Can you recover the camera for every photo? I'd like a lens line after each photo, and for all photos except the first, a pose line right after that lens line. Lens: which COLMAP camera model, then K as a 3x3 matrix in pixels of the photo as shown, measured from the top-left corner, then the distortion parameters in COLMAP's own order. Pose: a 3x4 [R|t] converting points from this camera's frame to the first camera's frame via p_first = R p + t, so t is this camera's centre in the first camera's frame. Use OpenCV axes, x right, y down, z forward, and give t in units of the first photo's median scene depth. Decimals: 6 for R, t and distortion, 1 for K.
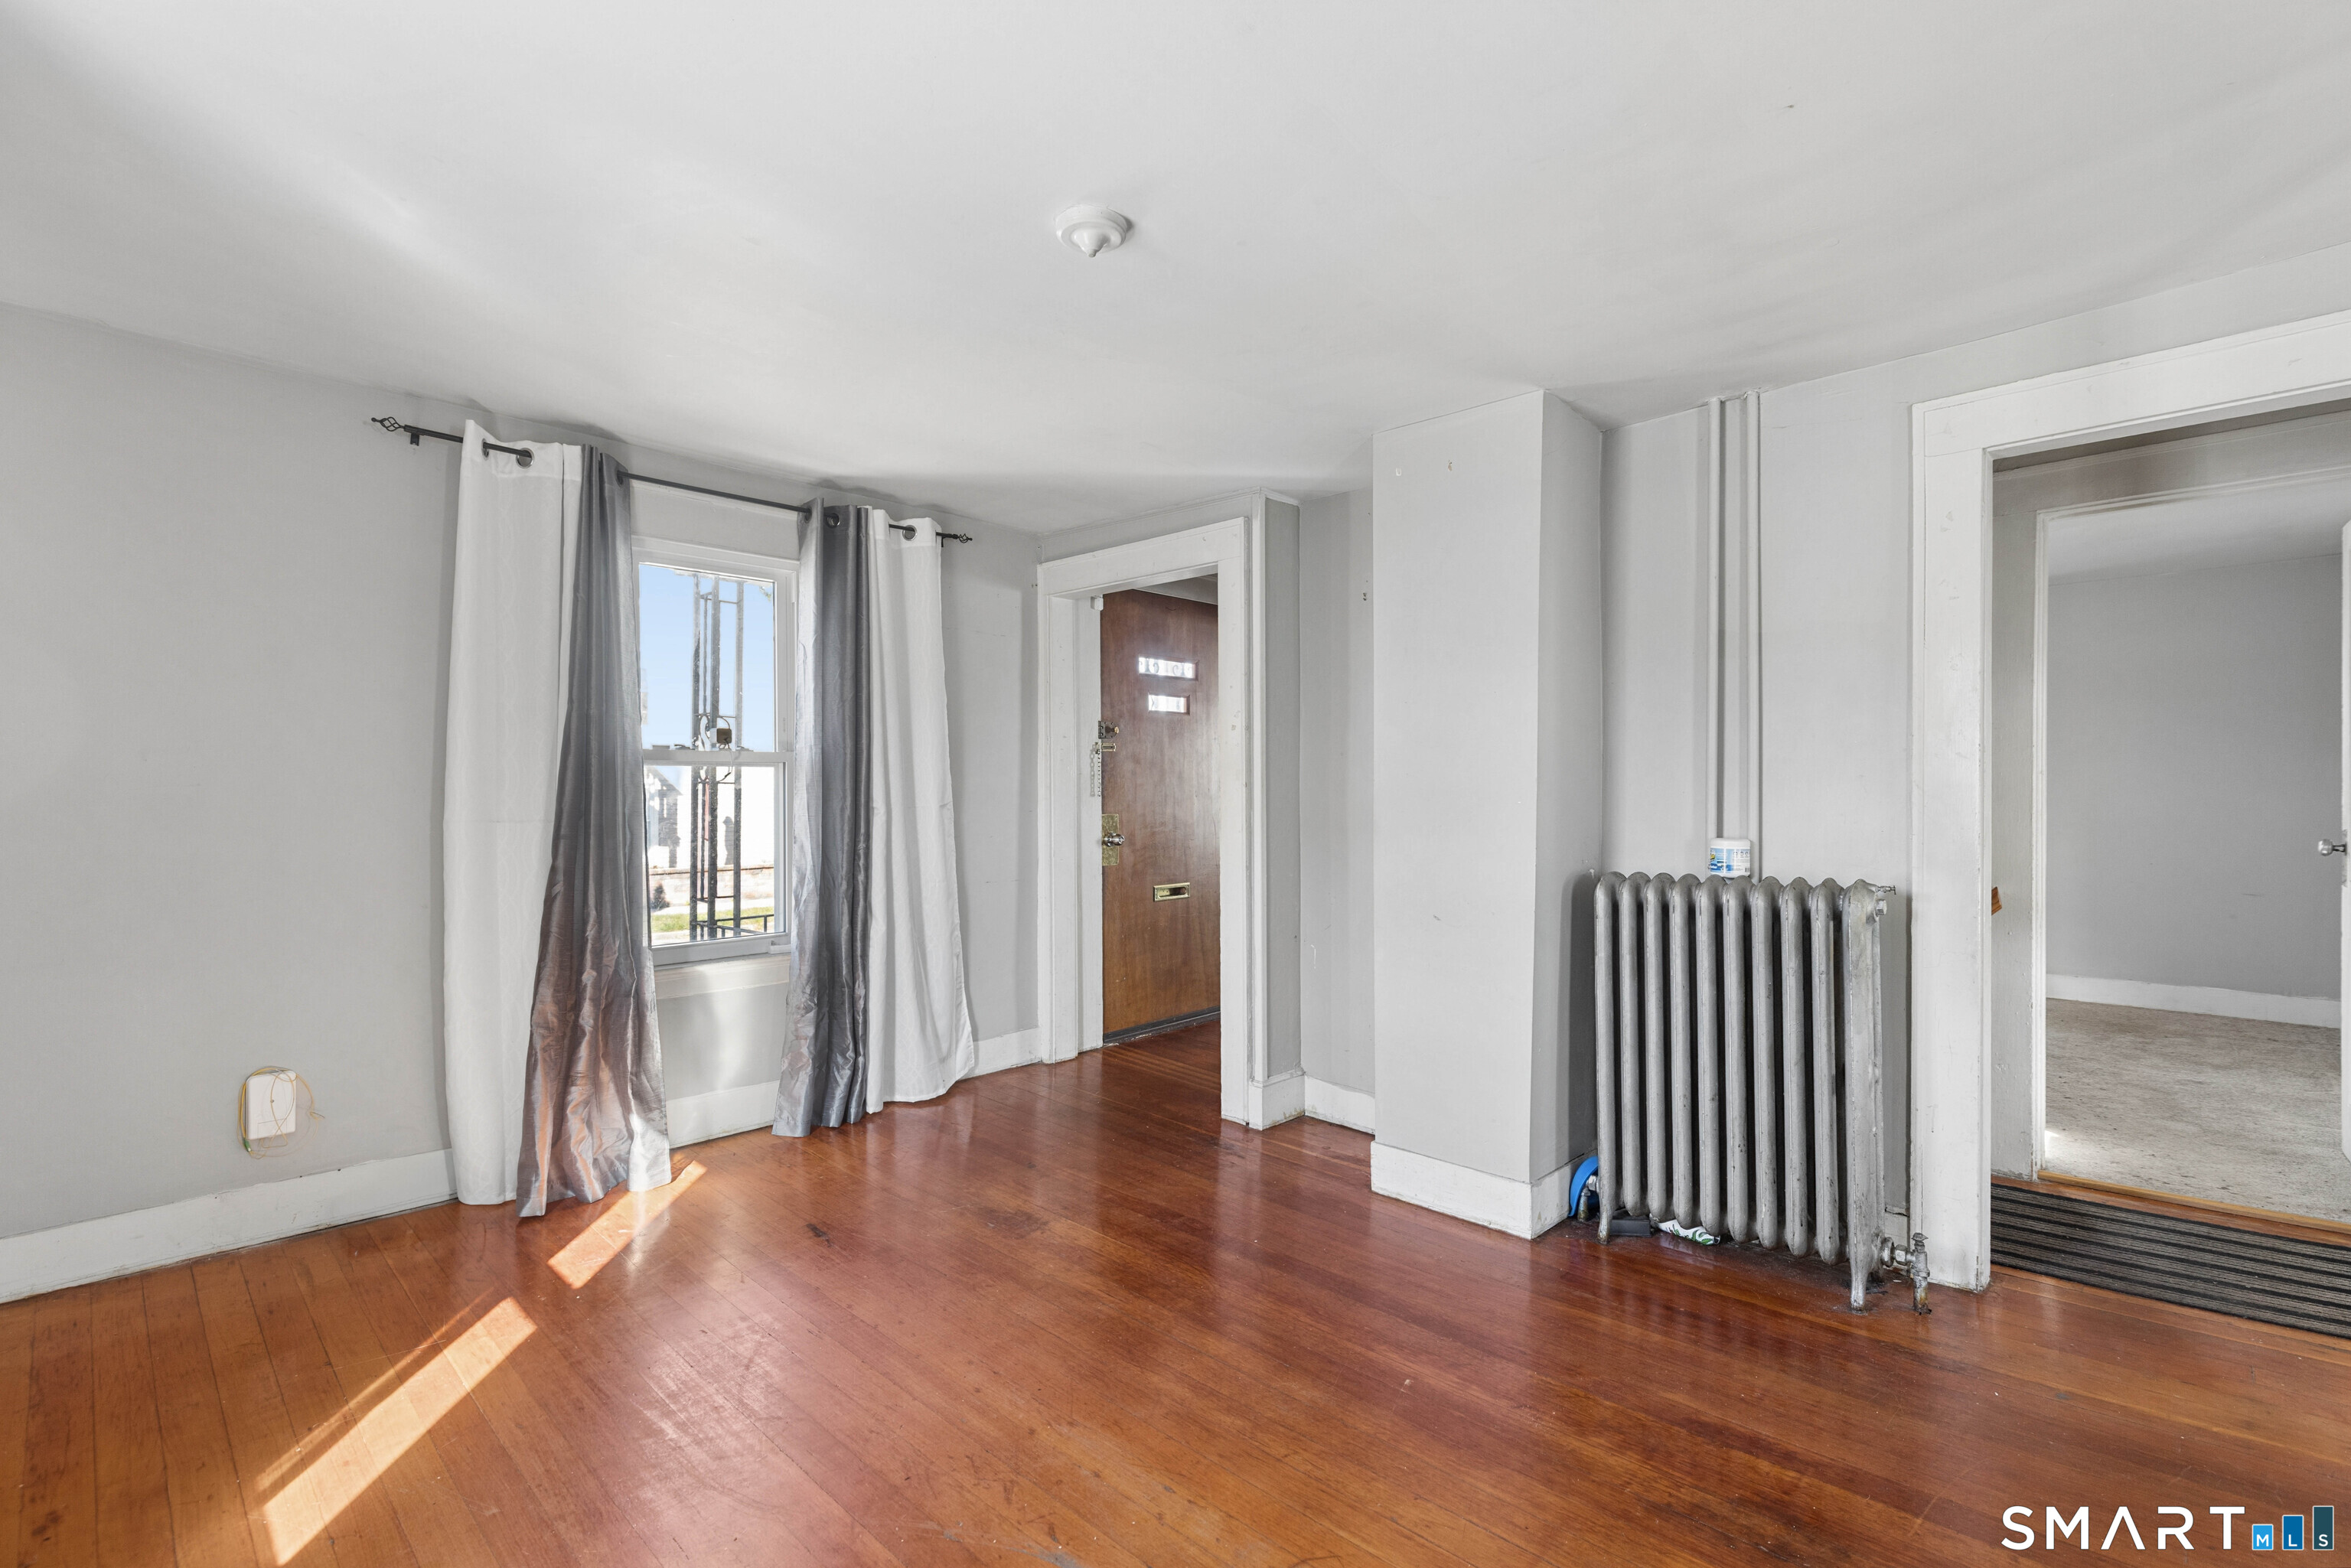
lens RADIAL K [[1057.7, 0, 1180.0], [0, 1057.7, 776.8], [0, 0, 1]] dist [0.005885, -0.000990]
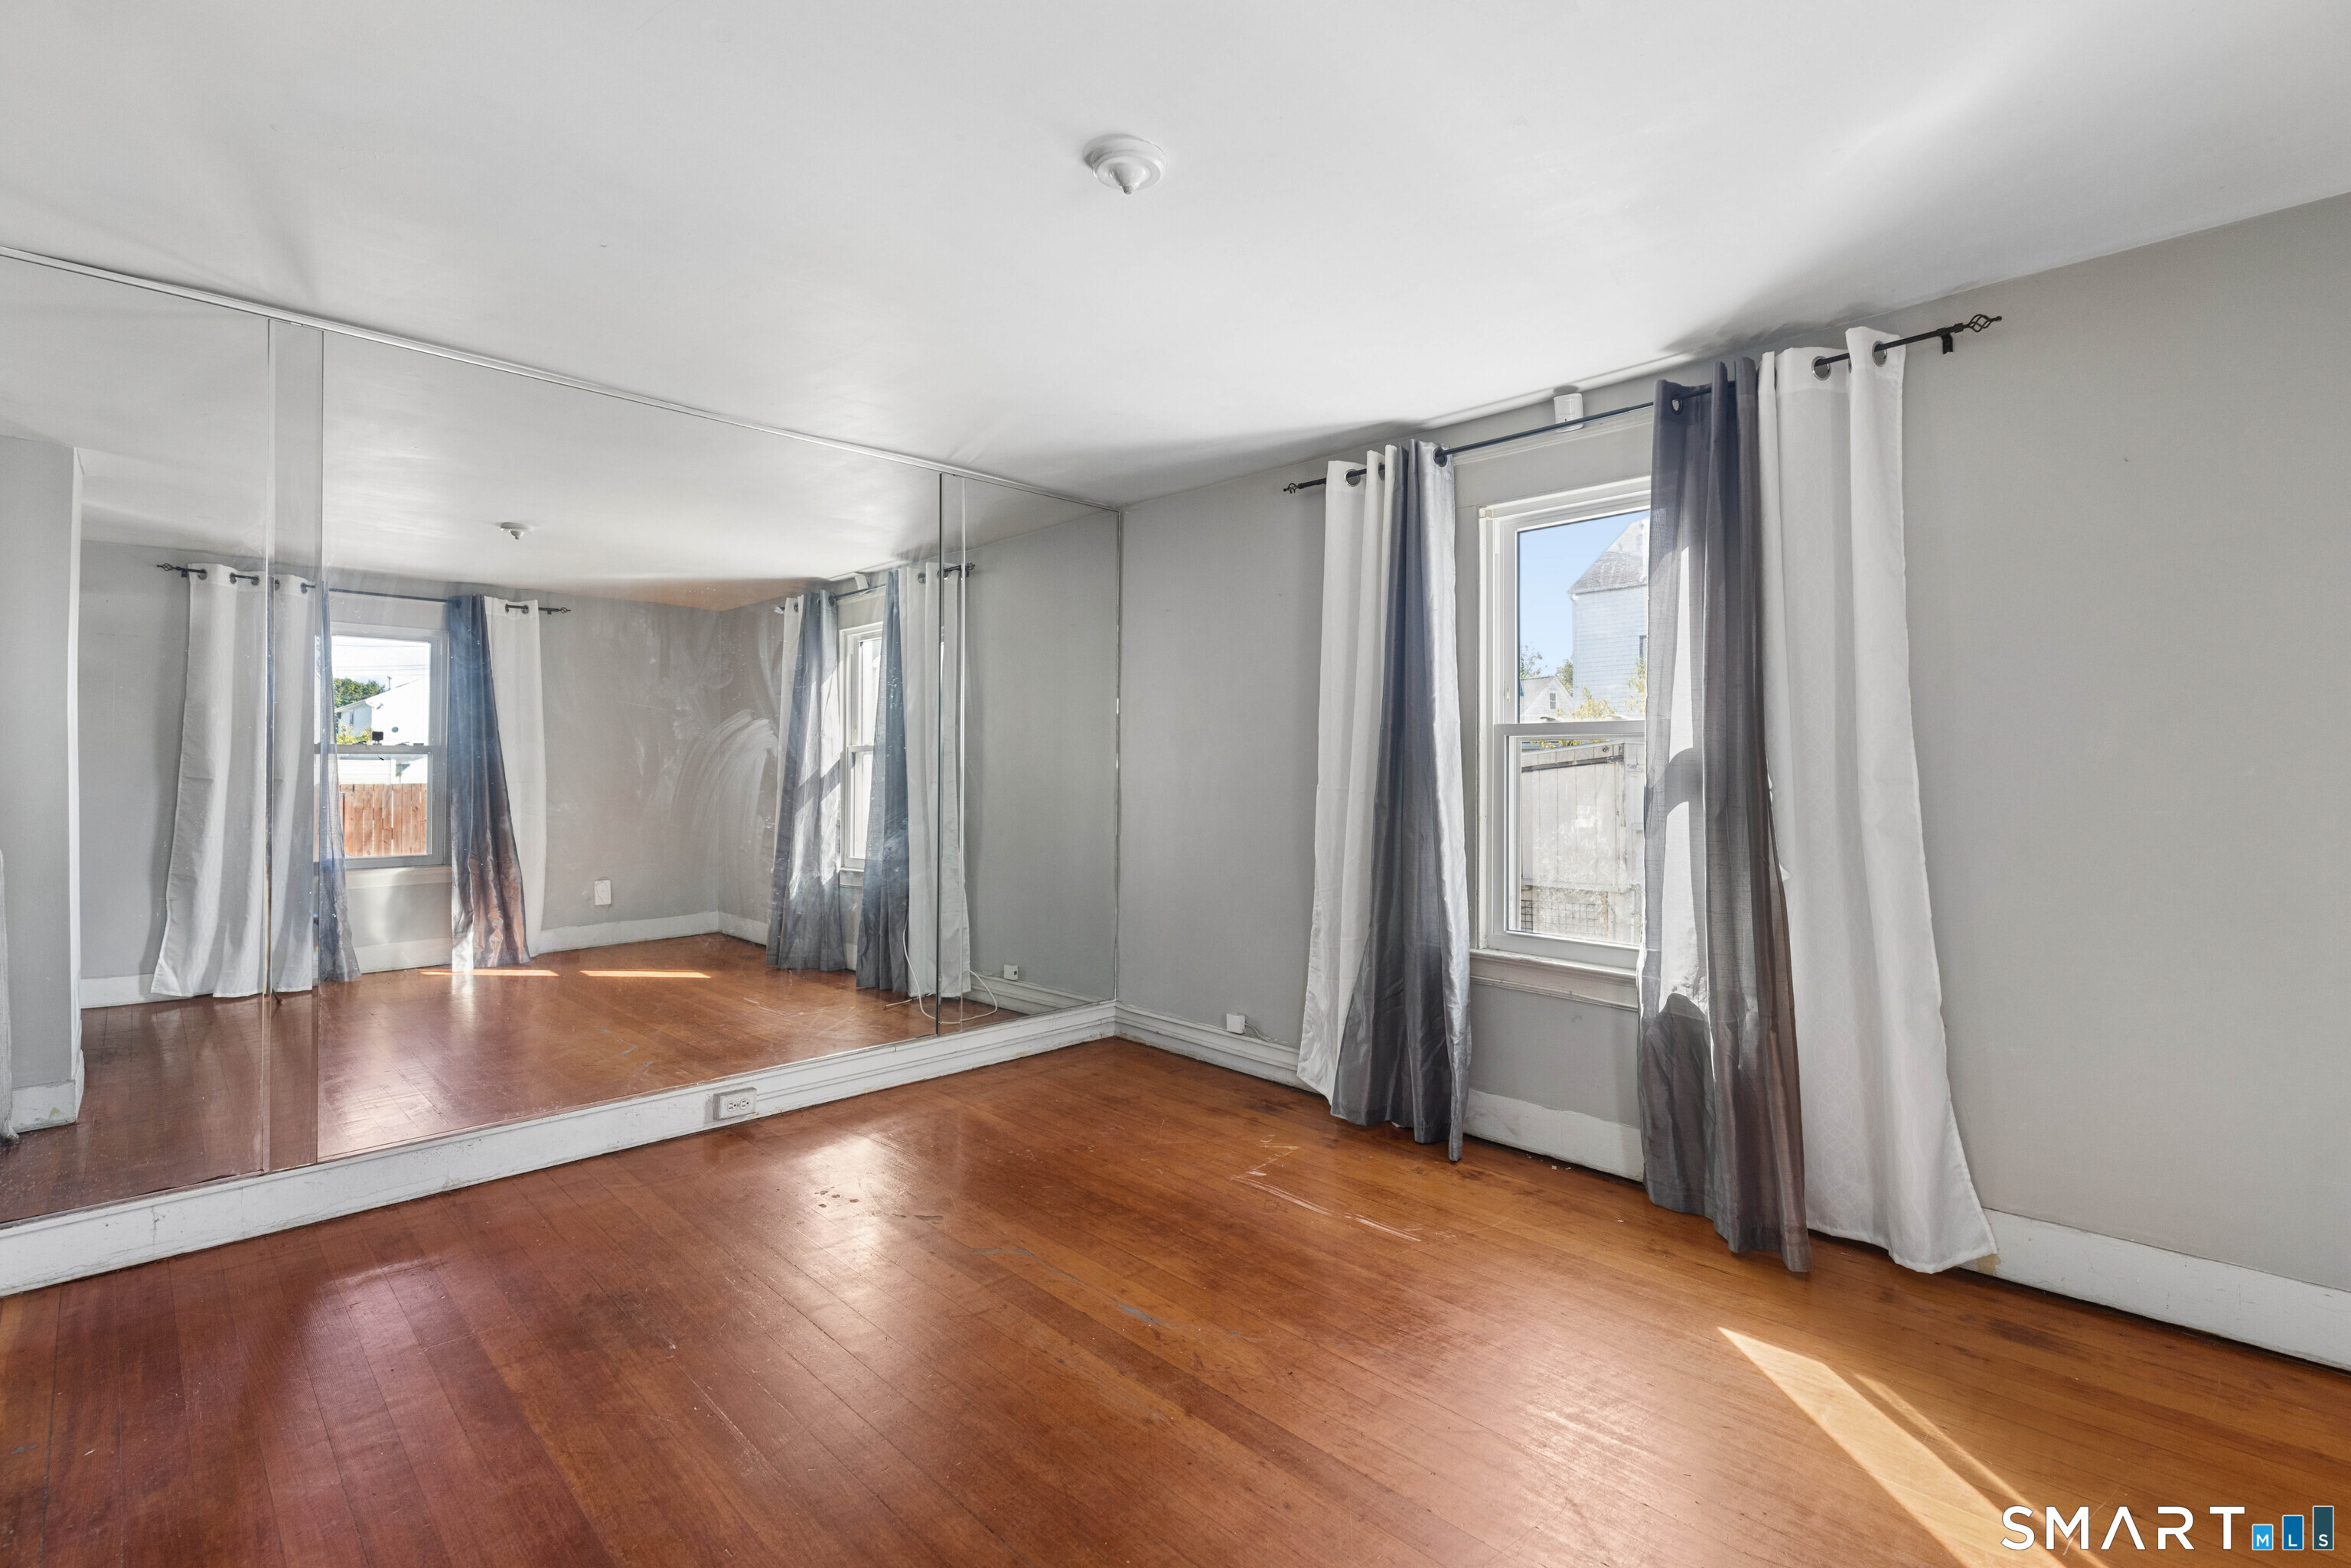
lens RADIAL K [[1057.7, 0, 1180.0], [0, 1057.7, 776.8], [0, 0, 1]] dist [0.005885, -0.000990]
pose [[-0.999557, -0.000659, 0.029767, -0.159817], [-0.001078, 0.999901, -0.014064, 0.043289], [-0.029755, -0.014090, -0.999458, 1.978931]]
